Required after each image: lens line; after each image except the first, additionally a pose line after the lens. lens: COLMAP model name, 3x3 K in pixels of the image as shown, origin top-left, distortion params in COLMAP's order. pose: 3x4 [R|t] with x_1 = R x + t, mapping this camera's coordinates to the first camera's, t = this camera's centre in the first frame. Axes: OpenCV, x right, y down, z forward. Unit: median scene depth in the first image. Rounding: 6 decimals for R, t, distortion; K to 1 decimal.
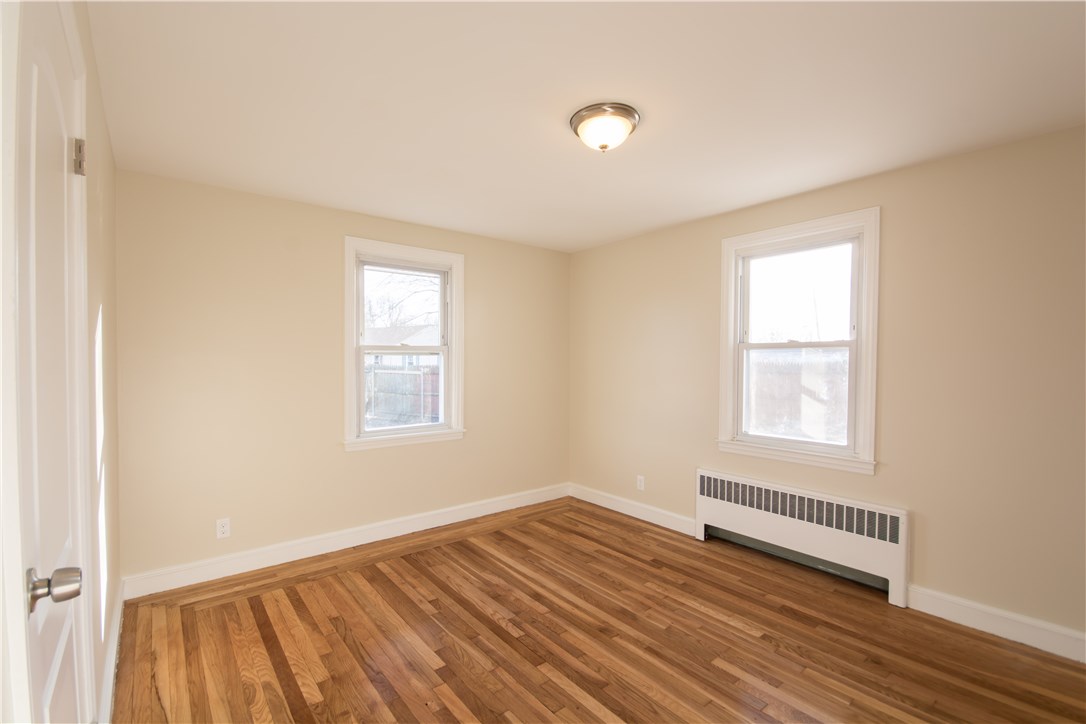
lens RADIAL K [[480.0, 0, 529.5], [0, 480.0, 373.1], [0, 0, 1]] dist [0.001796, -0.009187]
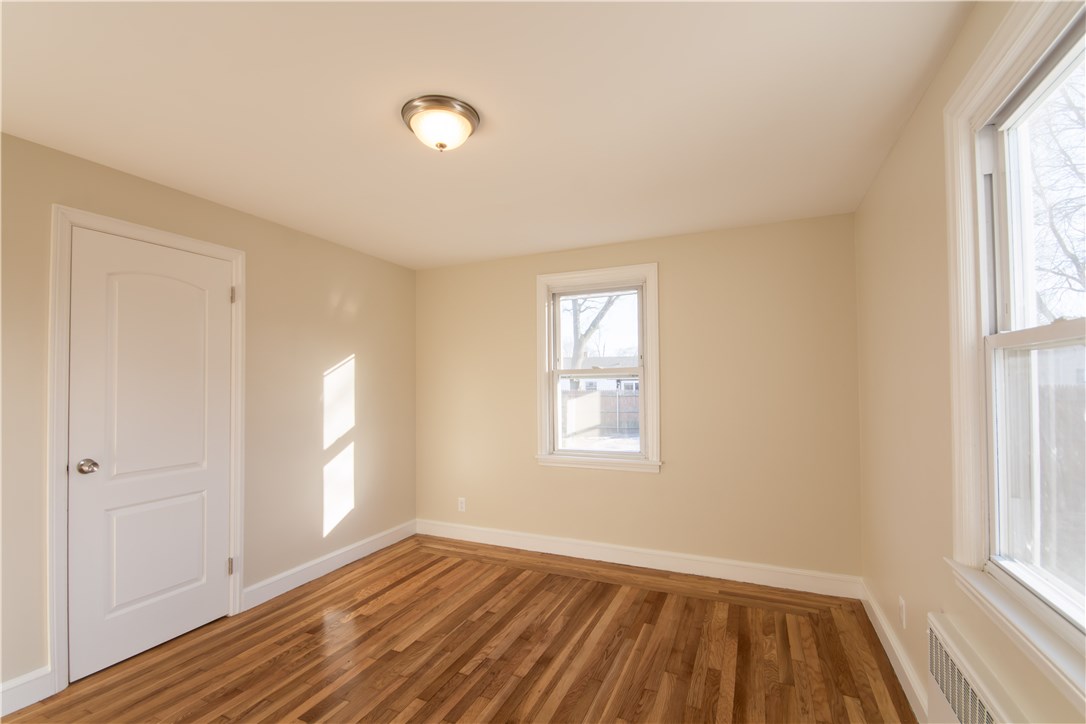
lens RADIAL K [[480.0, 0, 529.5], [0, 480.0, 373.1], [0, 0, 1]] dist [0.001796, -0.009187]
pose [[0.451665, -0.028943, -0.891718, 0.712680], [-0.017035, 0.999012, -0.041054, -0.005226], [0.892025, 0.033733, 0.450725, 0.531940]]
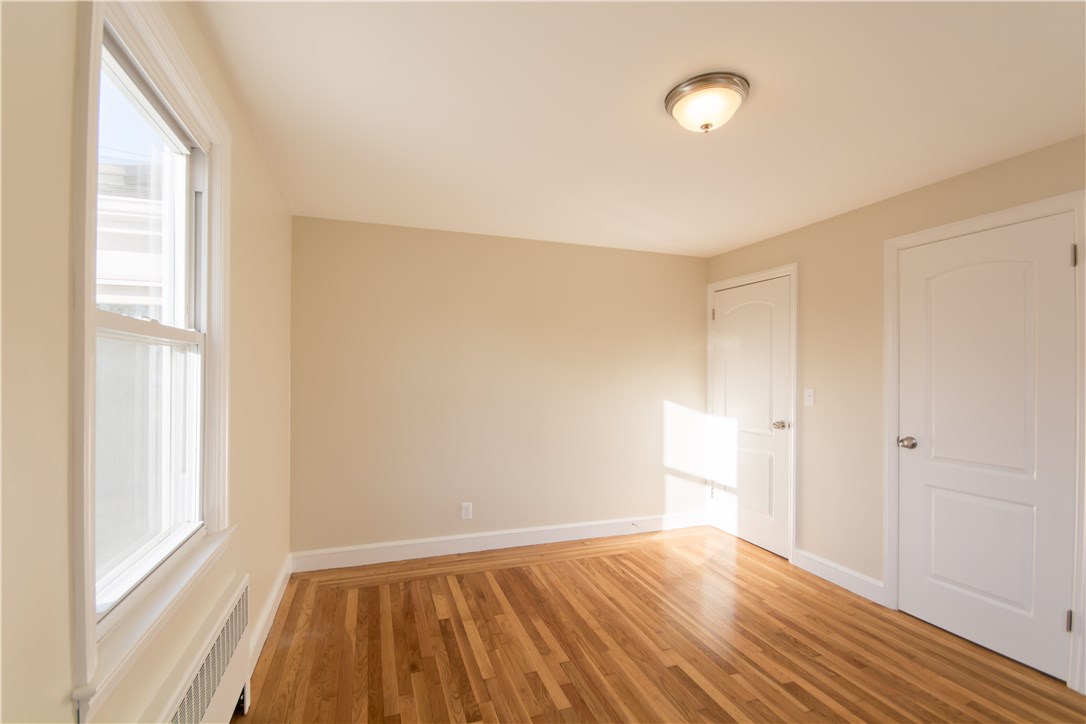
lens RADIAL K [[480.0, 0, 529.5], [0, 480.0, 373.1], [0, 0, 1]] dist [0.001796, -0.009187]
pose [[-0.942495, -0.008926, 0.334101, 0.113472], [-0.000278, 0.999664, 0.025921, -0.035085], [-0.334220, 0.024337, -0.942181, 1.351381]]
